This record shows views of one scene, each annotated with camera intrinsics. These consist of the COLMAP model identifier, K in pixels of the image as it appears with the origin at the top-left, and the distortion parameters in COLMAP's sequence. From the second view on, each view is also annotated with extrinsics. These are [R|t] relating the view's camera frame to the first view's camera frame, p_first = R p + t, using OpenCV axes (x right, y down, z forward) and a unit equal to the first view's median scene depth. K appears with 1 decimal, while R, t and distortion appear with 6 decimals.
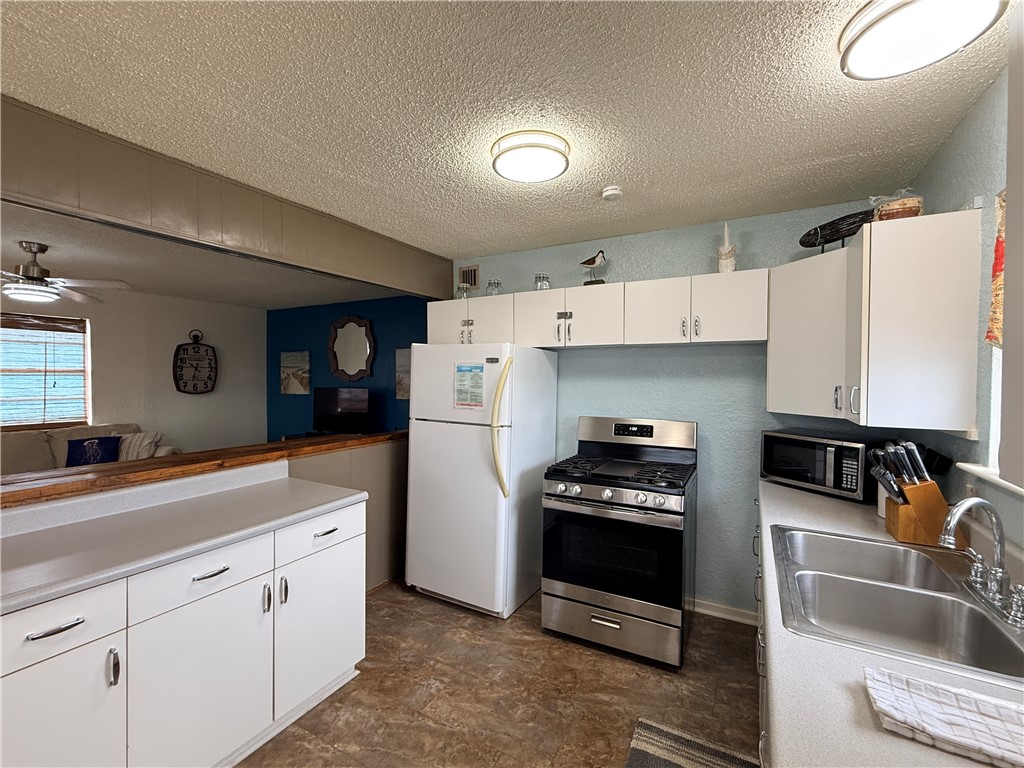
lens RADIAL K [[441.5, 0, 512.0], [0, 441.5, 384.0], [0, 0, 1]] dist [0.001323, -0.000093]
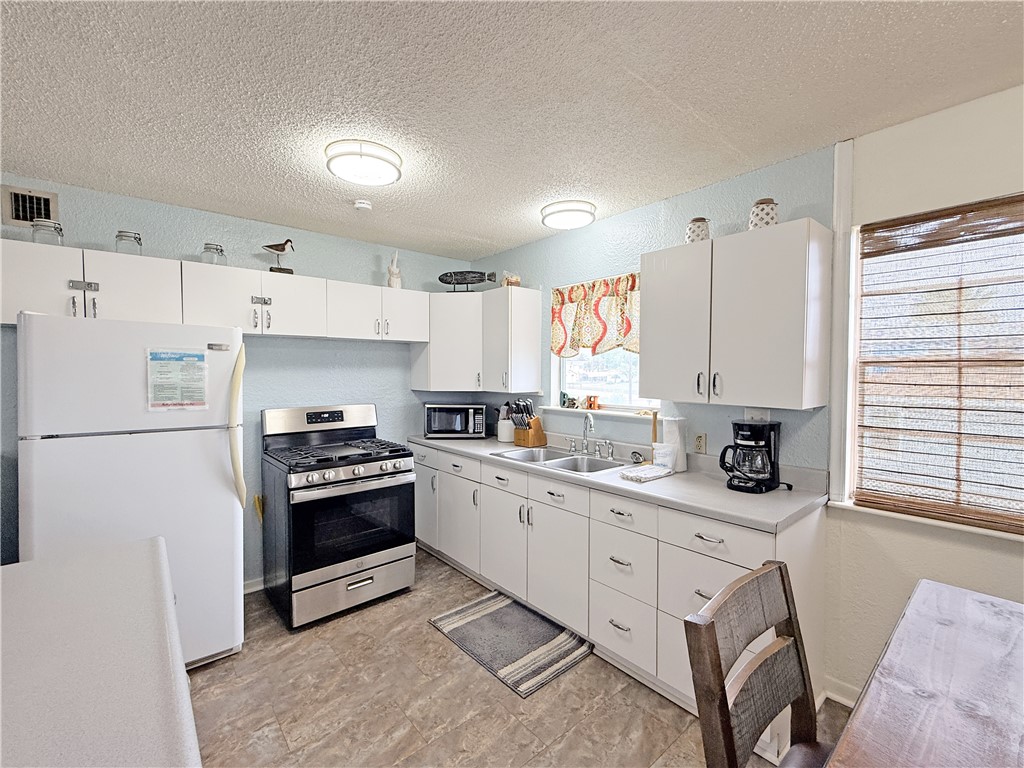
lens RADIAL K [[441.5, 0, 512.0], [0, 441.5, 384.0], [0, 0, 1]] dist [0.001323, -0.000093]
pose [[0.354468, -0.035098, 0.934409, -0.611541], [0.018063, 0.999366, 0.030686, -0.000558], [-0.934894, 0.006001, 0.354877, 0.202852]]
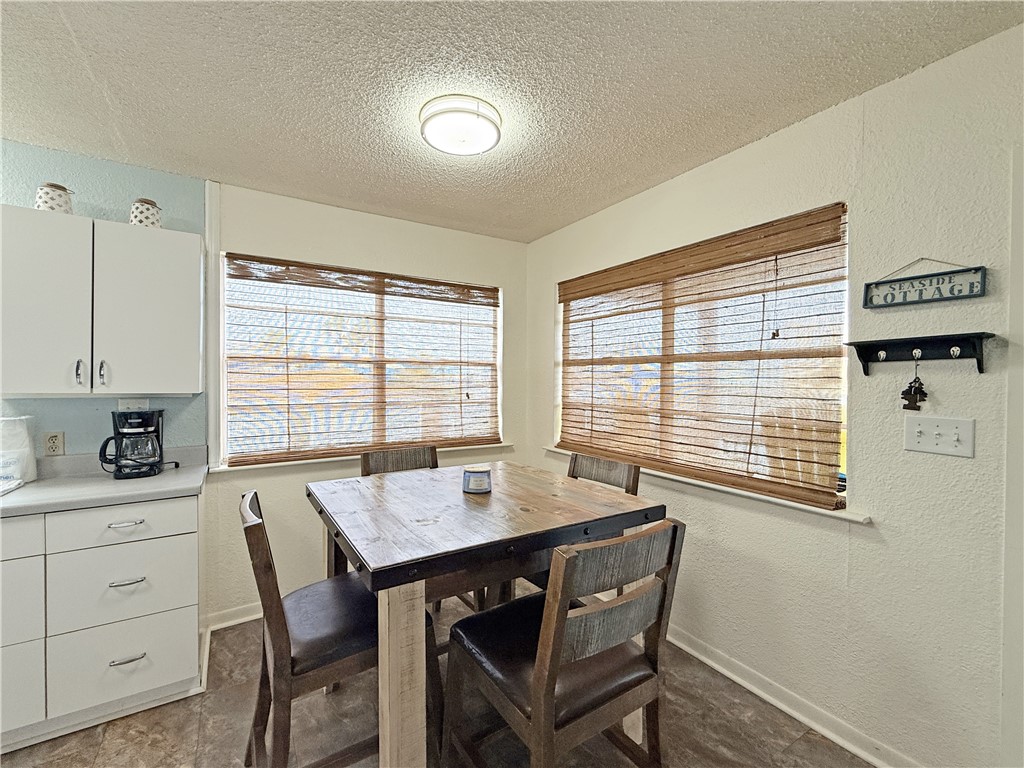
lens RADIAL K [[441.5, 0, 512.0], [0, 441.5, 384.0], [0, 0, 1]] dist [0.001323, -0.000093]
pose [[-0.874792, -0.012495, 0.484338, -0.716286], [-0.000949, 0.999710, 0.024077, 0.030420], [-0.484498, 0.020603, -0.874550, 0.455276]]
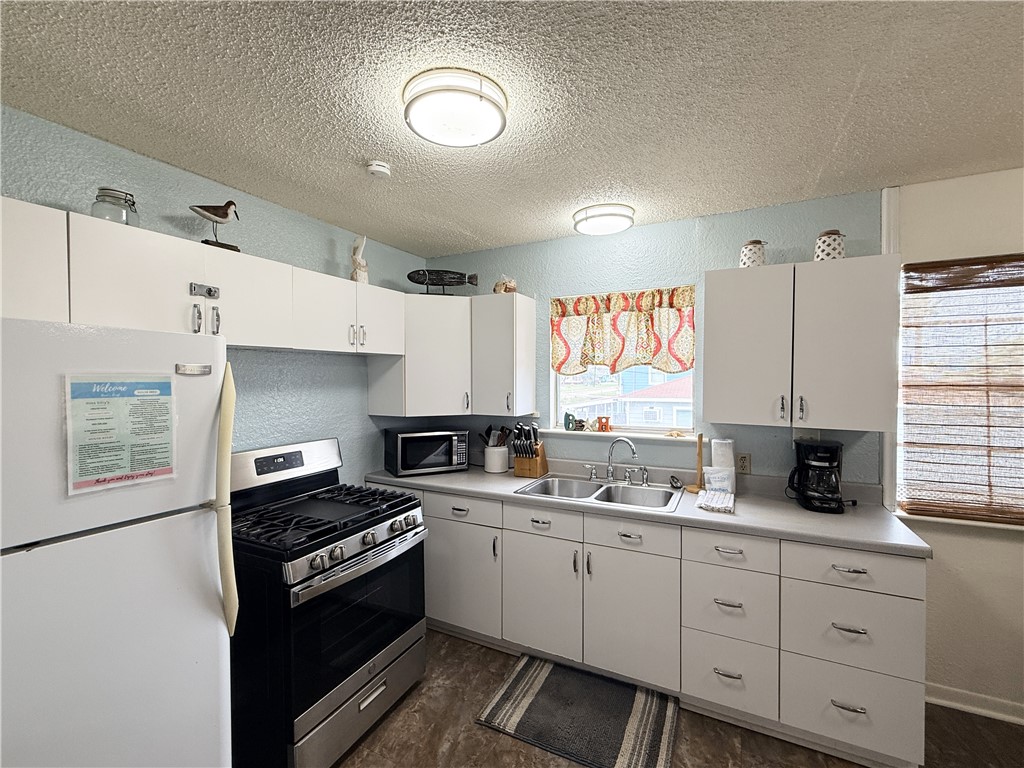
lens RADIAL K [[441.5, 0, 512.0], [0, 441.5, 384.0], [0, 0, 1]] dist [0.001323, -0.000093]
pose [[-0.029468, -0.026174, 0.999223, -0.522367], [0.020830, 0.999424, 0.026794, -0.043166], [-0.999349, 0.021603, -0.028906, 0.667771]]
